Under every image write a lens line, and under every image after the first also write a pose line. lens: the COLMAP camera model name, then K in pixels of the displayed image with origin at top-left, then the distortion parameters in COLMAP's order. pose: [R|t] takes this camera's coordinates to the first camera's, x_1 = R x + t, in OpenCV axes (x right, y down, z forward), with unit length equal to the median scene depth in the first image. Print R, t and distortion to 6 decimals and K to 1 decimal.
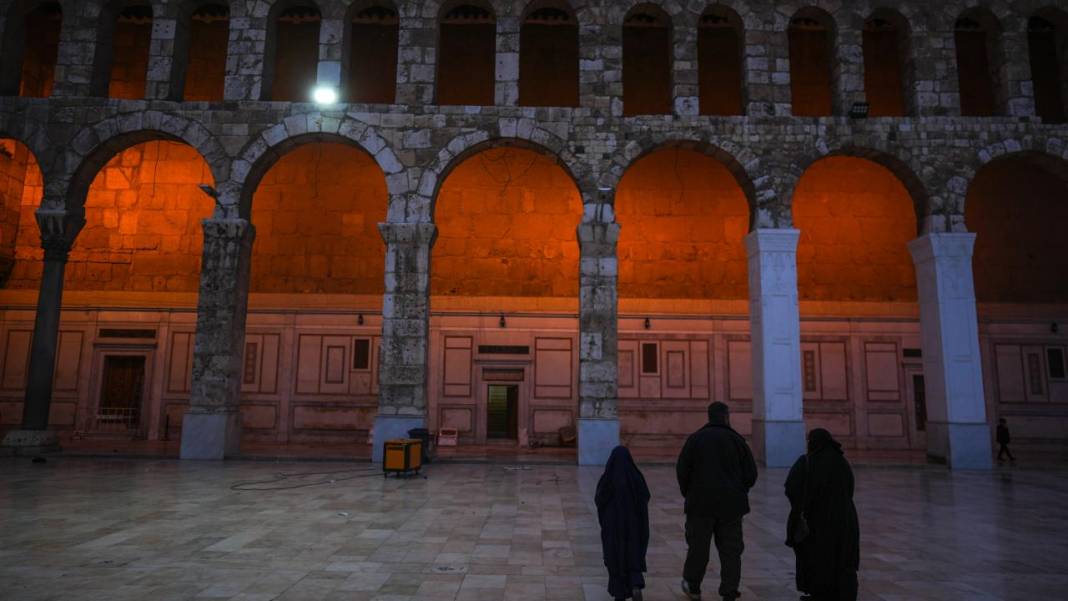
lens RADIAL K [[709.1, 0, 518.5], [0, 709.1, 286.0], [0, 0, 1]] dist [-0.039211, 0.051236]
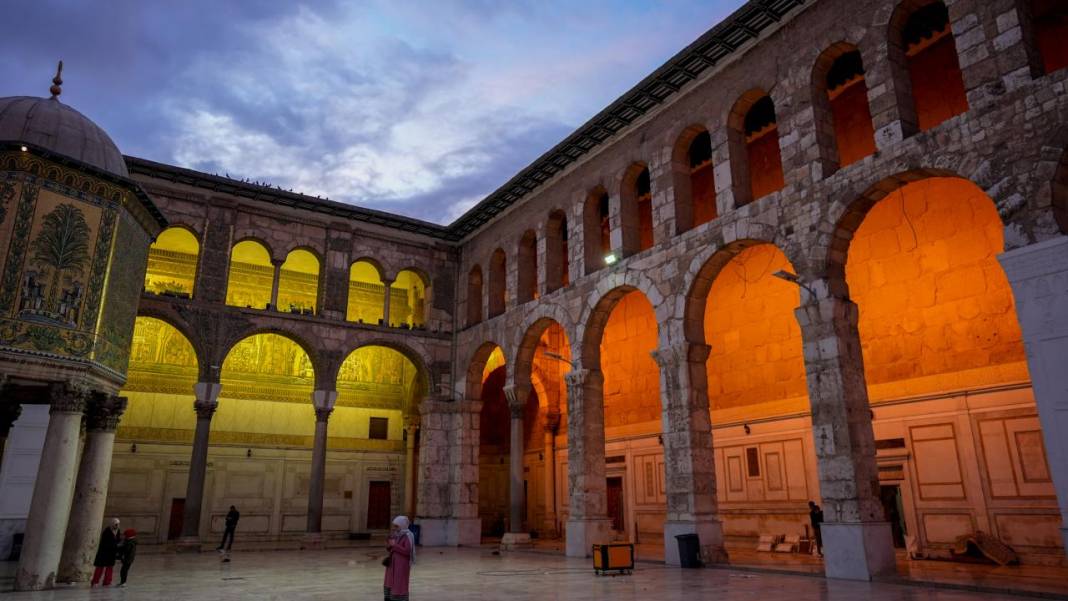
lens RADIAL K [[709.1, 0, 528.5], [0, 709.1, 301.4], [0, 0, 1]] dist [-0.039211, 0.051236]
pose [[0.525377, -0.257923, -0.810836, 0.635161], [0.151134, 0.966084, -0.209380, 0.042841], [0.837340, -0.012542, 0.546539, 0.189226]]
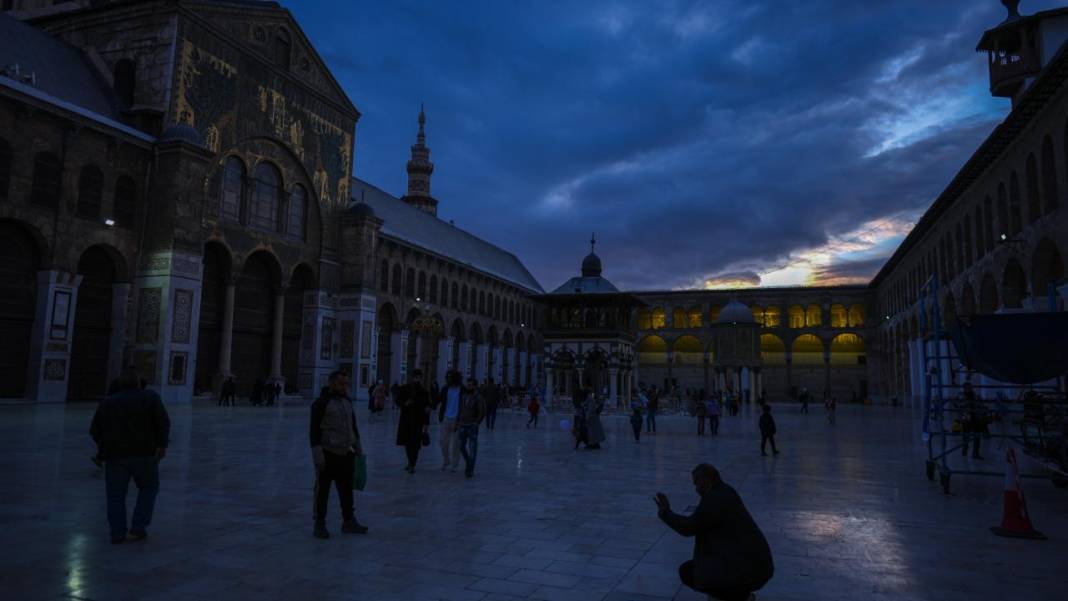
lens RADIAL K [[709.1, 0, 527.8], [0, 709.1, 310.7], [0, 0, 1]] dist [-0.039211, 0.051236]
pose [[-0.344613, -0.119628, -0.931091, 4.152442], [0.135623, 0.975097, -0.175478, 0.121993], [0.928896, -0.186750, -0.319807, 0.369751]]
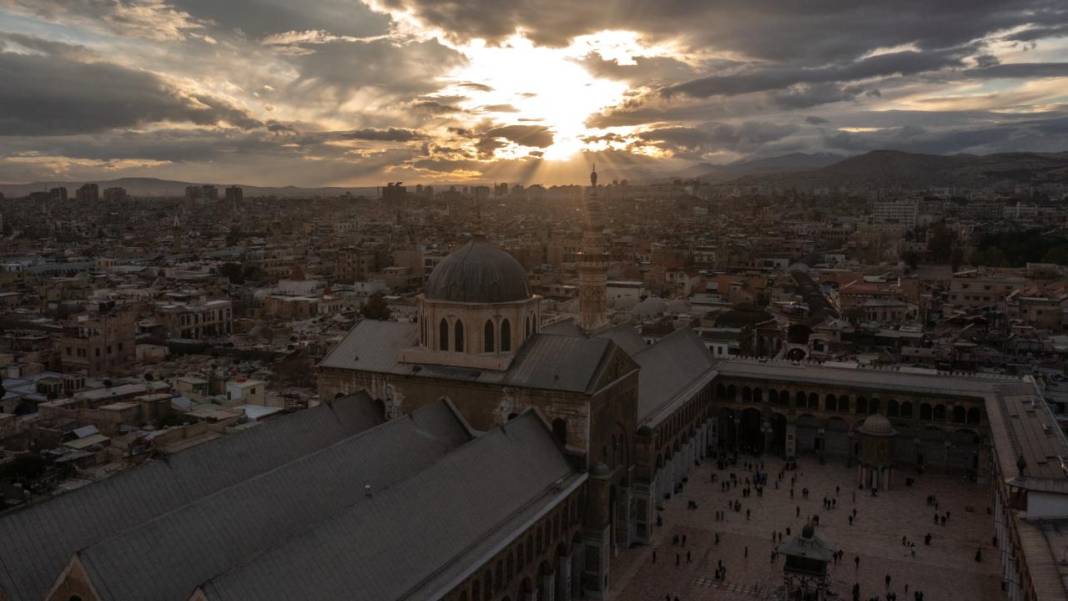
lens RADIAL K [[902.2, 0, 502.2], [0, 902.2, 294.1], [0, 0, 1]] dist [-0.028155, 0.029233]
pose [[-0.433304, 0.087428, -0.896997, 7.680500], [0.150087, 0.988386, 0.023834, -2.201455], [0.888663, -0.124300, -0.441394, 0.832882]]
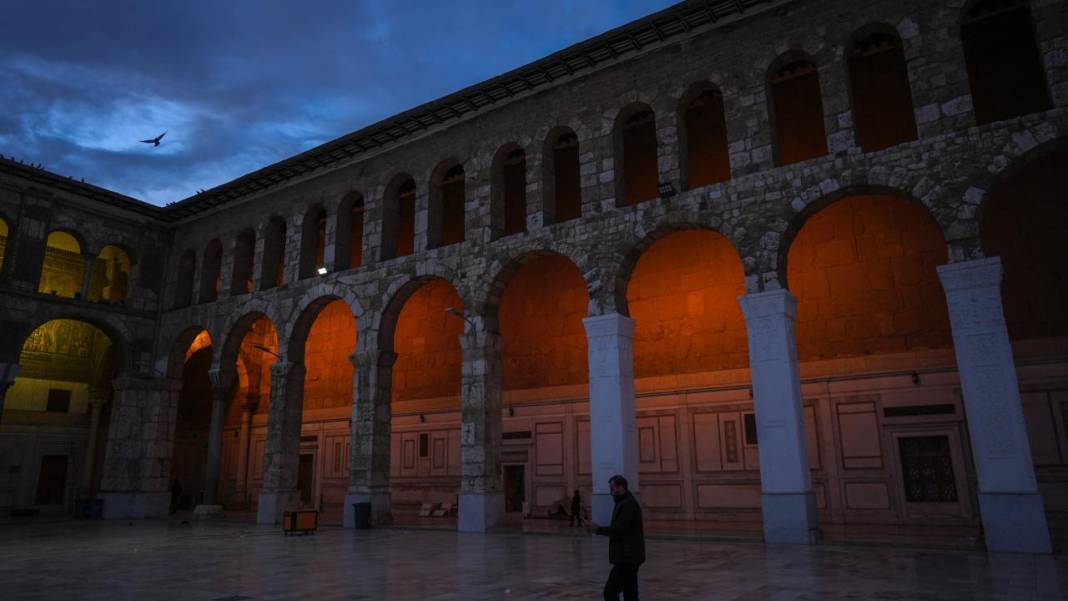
lens RADIAL K [[709.1, 0, 529.6], [0, 709.1, 301.9], [0, 0, 1]] dist [-0.039211, 0.051236]
pose [[0.827203, -0.160051, -0.538627, 0.840529], [0.113527, 0.986412, -0.118759, 0.015814], [0.550315, 0.037089, 0.834133, 0.018898]]
